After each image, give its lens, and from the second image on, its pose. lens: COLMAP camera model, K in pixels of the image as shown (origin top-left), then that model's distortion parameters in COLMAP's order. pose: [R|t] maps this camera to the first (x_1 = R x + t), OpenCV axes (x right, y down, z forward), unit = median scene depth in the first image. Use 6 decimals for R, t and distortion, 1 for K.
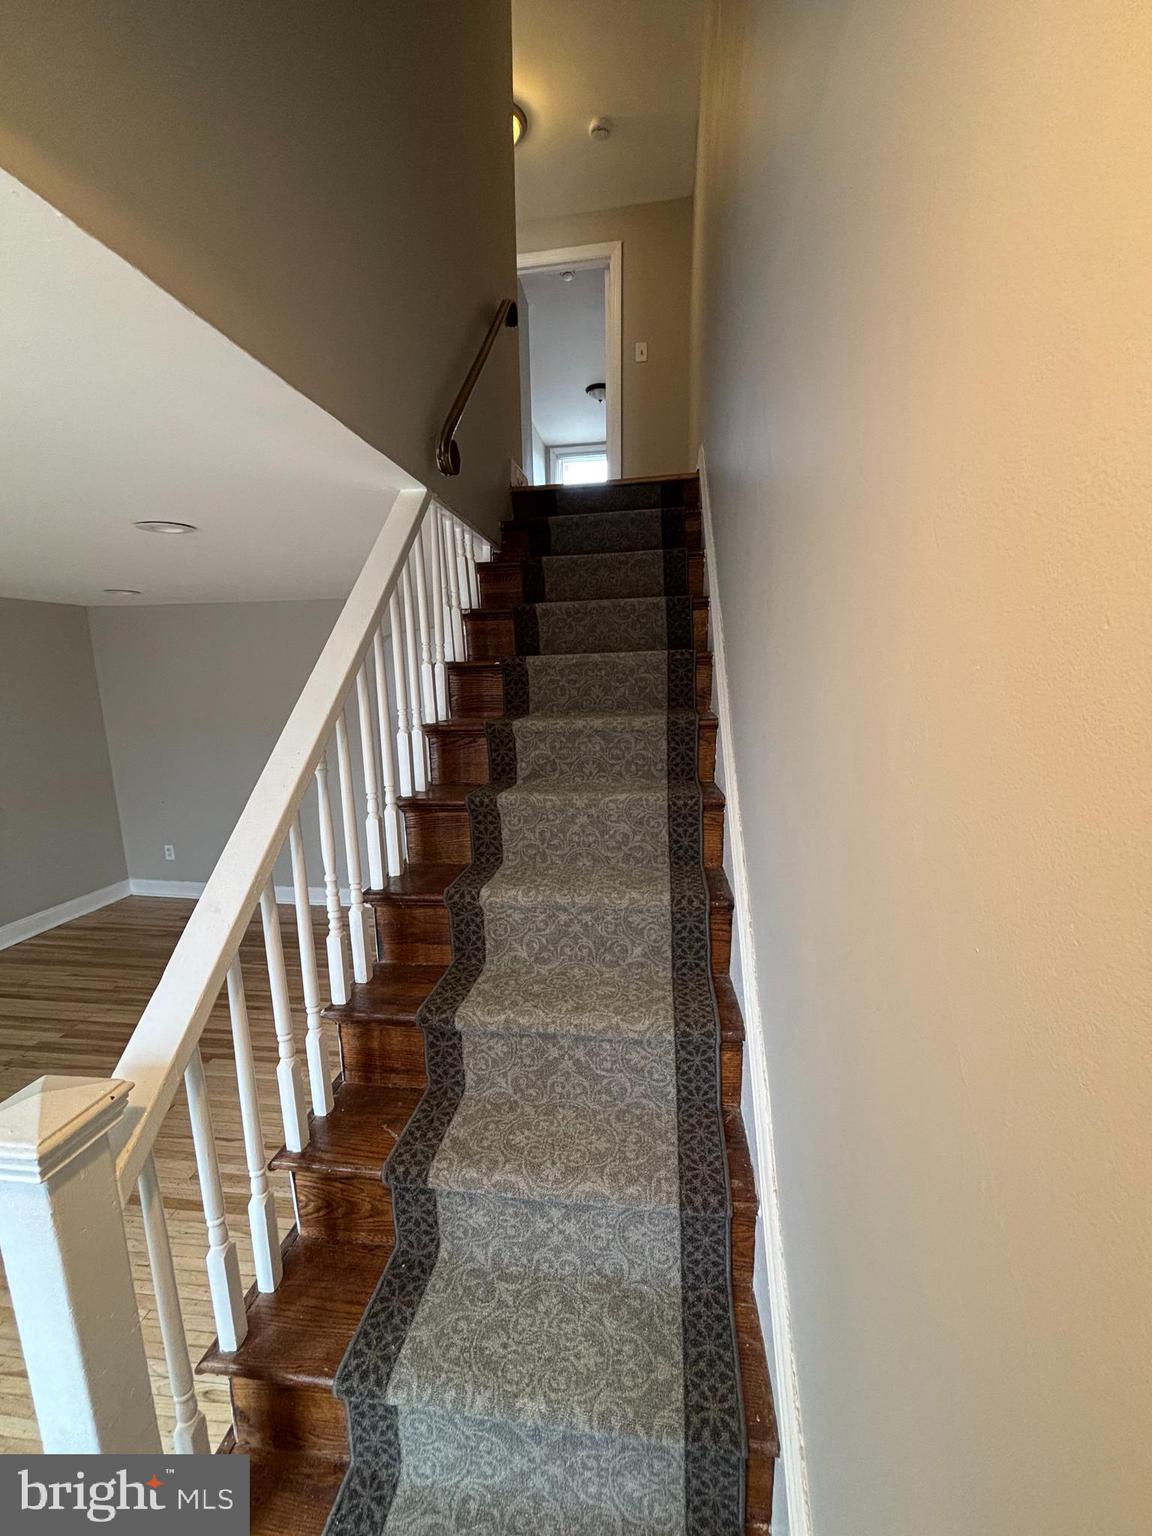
lens RADIAL K [[618.7, 0, 581.1], [0, 618.7, 767.5], [0, 0, 1]] dist [-0.000131, -0.000301]
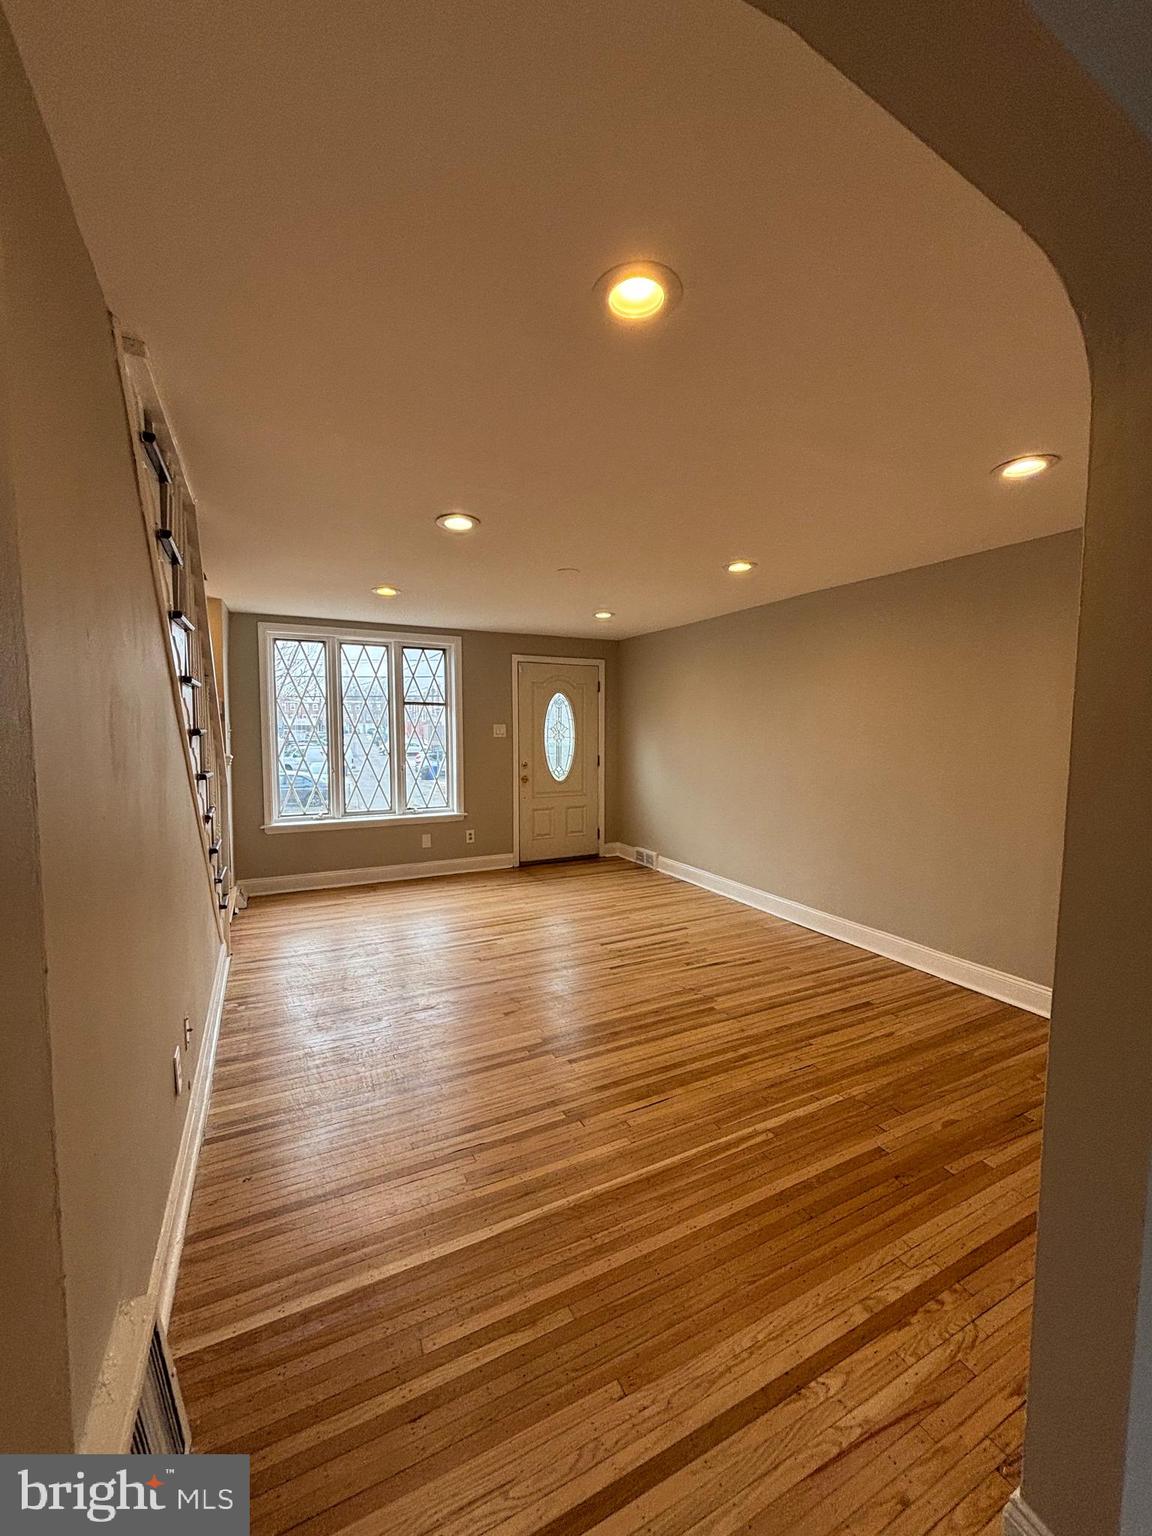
lens RADIAL K [[618.7, 0, 581.1], [0, 618.7, 767.5], [0, 0, 1]] dist [-0.000131, -0.000301]
pose [[-0.818458, 0.062478, -0.571159, -0.107866], [-0.080939, 0.971620, 0.222267, -0.107030], [0.568837, 0.228146, -0.790174, 1.252723]]
